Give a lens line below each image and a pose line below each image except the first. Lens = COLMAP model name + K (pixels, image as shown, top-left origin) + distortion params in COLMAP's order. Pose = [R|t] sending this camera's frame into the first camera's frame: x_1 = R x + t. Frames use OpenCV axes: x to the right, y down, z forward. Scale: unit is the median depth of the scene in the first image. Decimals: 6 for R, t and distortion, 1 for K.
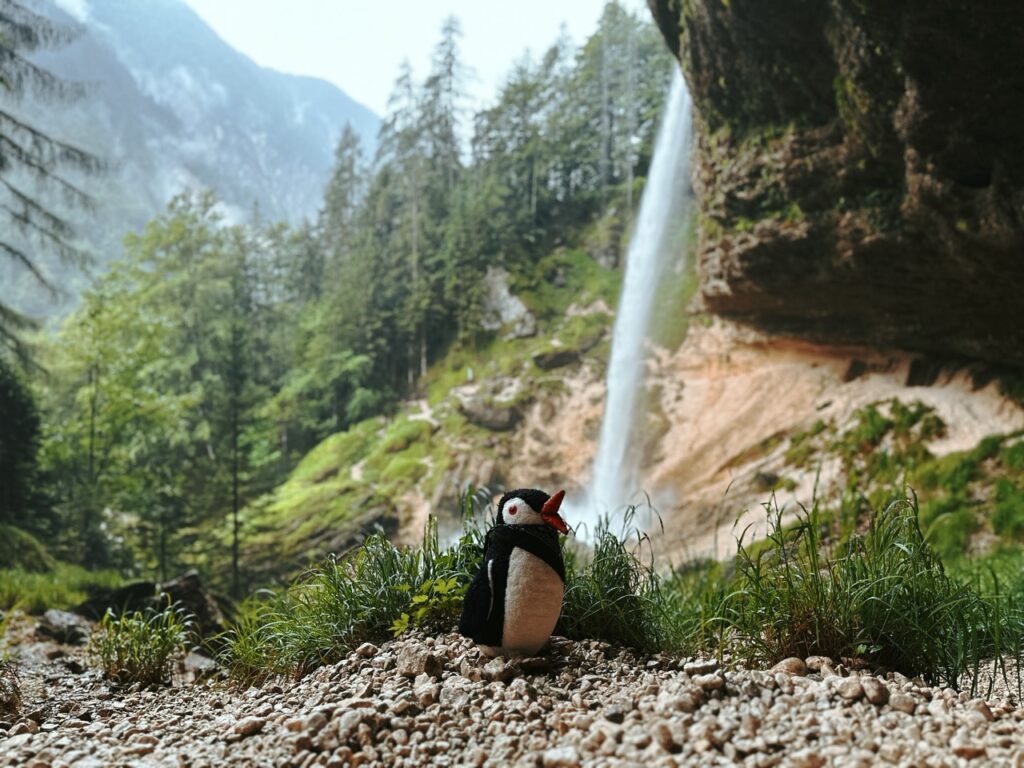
lens RADIAL K [[717.6, 0, 515.0], [0, 717.6, 389.8], [0, 0, 1]] dist [0.128549, -0.136963]
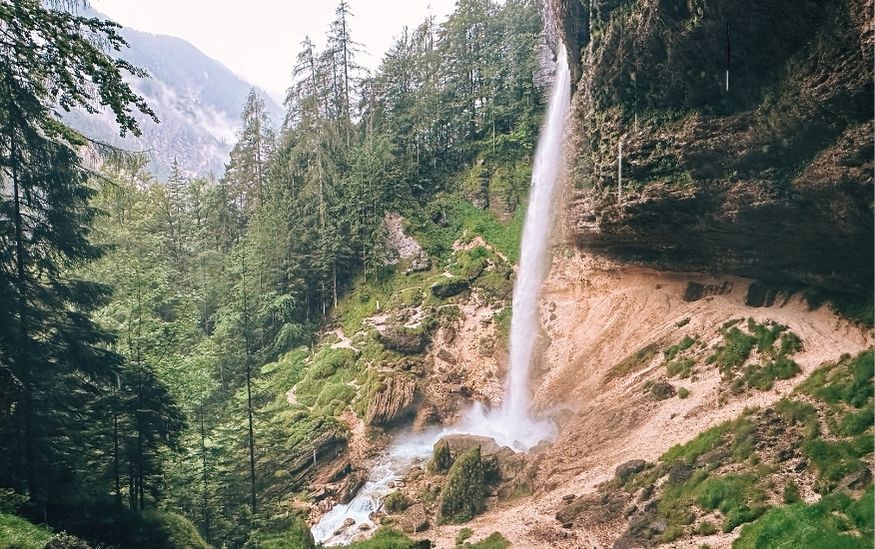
lens RADIAL K [[610.6, 0, 432.5], [0, 610.6, 310.6], [0, 0, 1]] dist [-0.003476, 0.018758]
pose [[0.991344, -0.049951, 0.121413, -0.100575], [0.047660, 0.998628, 0.021704, -0.031863], [-0.122331, -0.015729, 0.992365, 0.004479]]
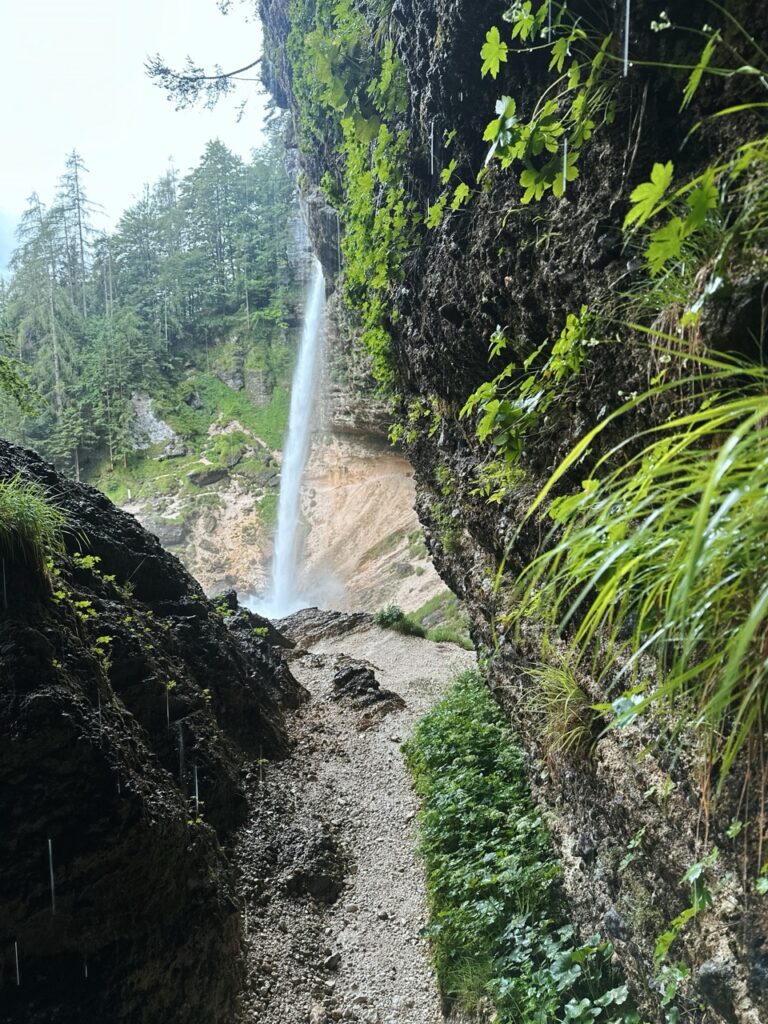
lens RADIAL K [[717.6, 0, 392.1], [0, 717.6, 524.5], [0, 0, 1]] dist [0.128549, -0.136963]
pose [[0.908017, -0.082931, 0.410643, -0.168536], [0.047299, 0.994237, 0.096201, -0.067465], [-0.416254, -0.067929, 0.906707, -0.199365]]
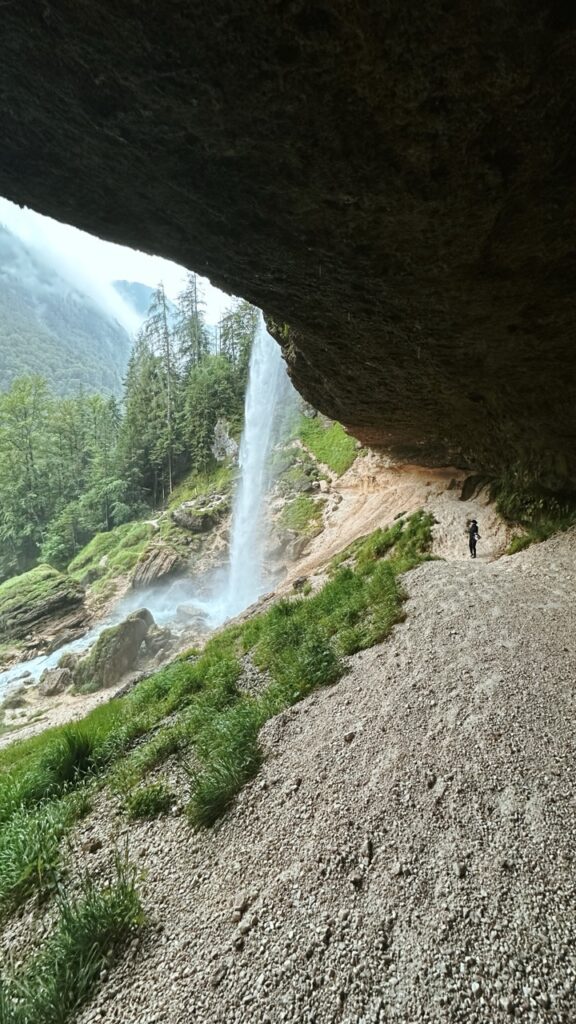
lens RADIAL K [[412.7, 0, 287.3], [0, 412.7, 514.7], [0, 0, 1]] dist [0.013895, 0.000080]
pose [[0.989247, 0.001780, -0.146244, 0.253681], [0.002991, 0.999471, 0.032396, -0.002738], [0.146224, -0.032485, 0.988718, 0.215934]]
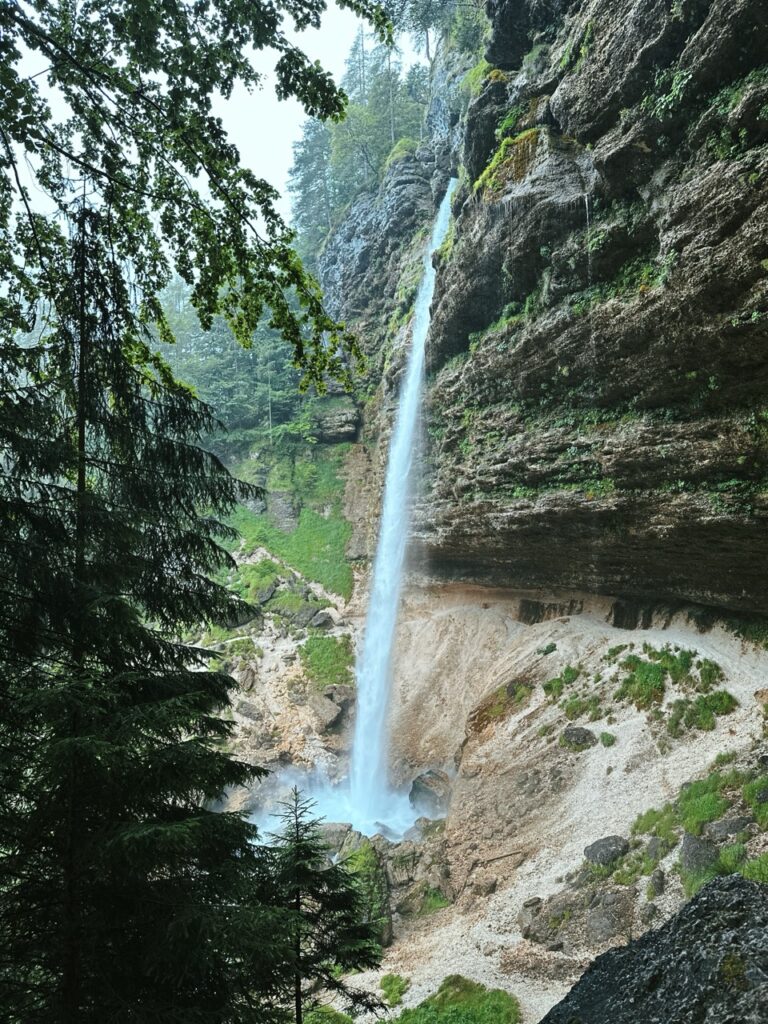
lens RADIAL K [[717.6, 0, 388.2], [0, 717.6, 515.3], [0, 0, 1]] dist [0.128549, -0.136963]
pose [[0.866663, -0.010163, 0.498791, -0.242953], [0.076398, 0.990704, -0.112558, -0.054605], [-0.493010, 0.135656, 0.859383, 0.118259]]
